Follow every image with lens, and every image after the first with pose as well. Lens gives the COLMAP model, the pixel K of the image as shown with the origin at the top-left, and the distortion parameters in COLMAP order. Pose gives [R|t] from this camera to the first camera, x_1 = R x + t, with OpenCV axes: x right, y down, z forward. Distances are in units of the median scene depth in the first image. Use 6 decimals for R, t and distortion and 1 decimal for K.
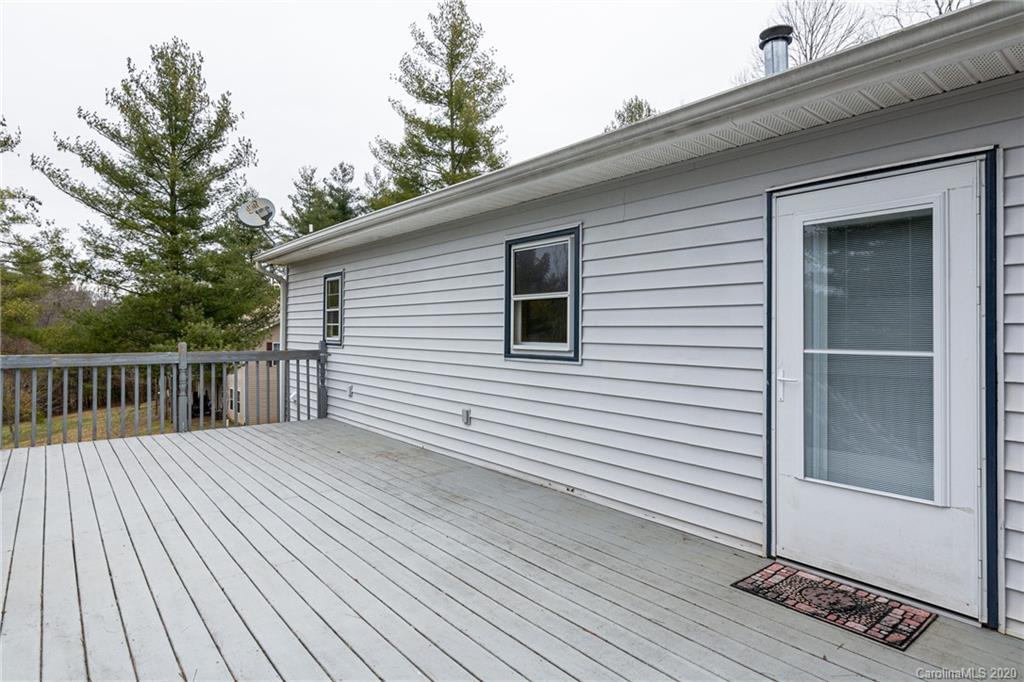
lens RADIAL K [[577.1, 0, 517.9], [0, 577.1, 322.9], [0, 0, 1]] dist [-0.001457, 0.000786]
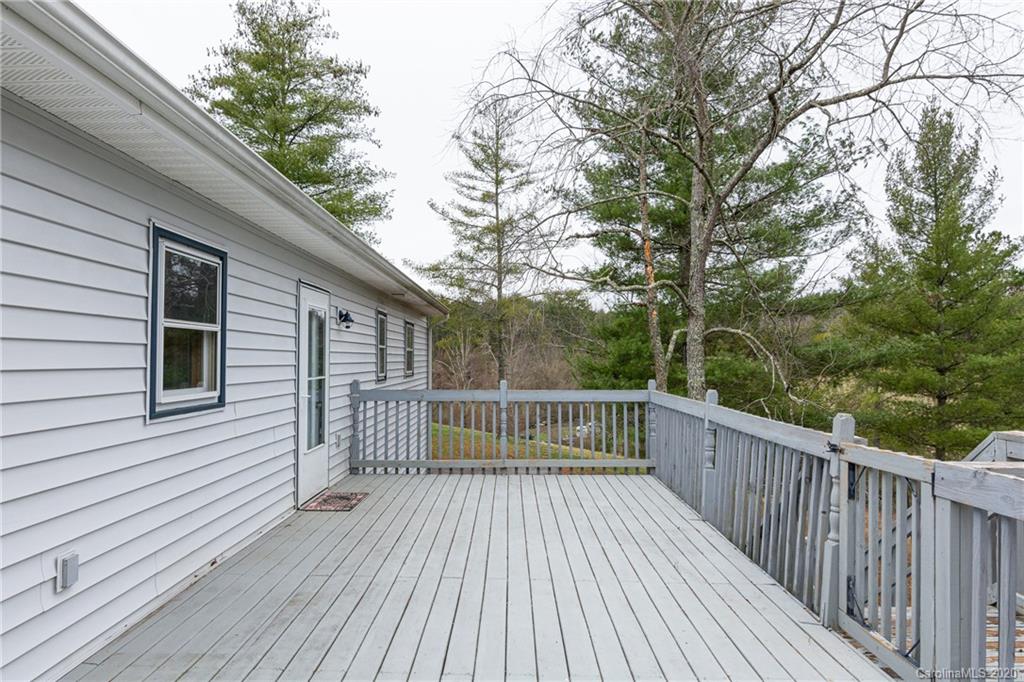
lens RADIAL K [[656.2, 0, 512.8], [0, 656.2, 341.4], [0, 0, 1]] dist [-0.012618, -0.000908]
pose [[-0.777660, 0.014411, 0.628520, -0.957588], [-0.009377, 0.999360, -0.034516, -0.002050], [-0.628615, -0.032735, -0.777027, 1.671636]]
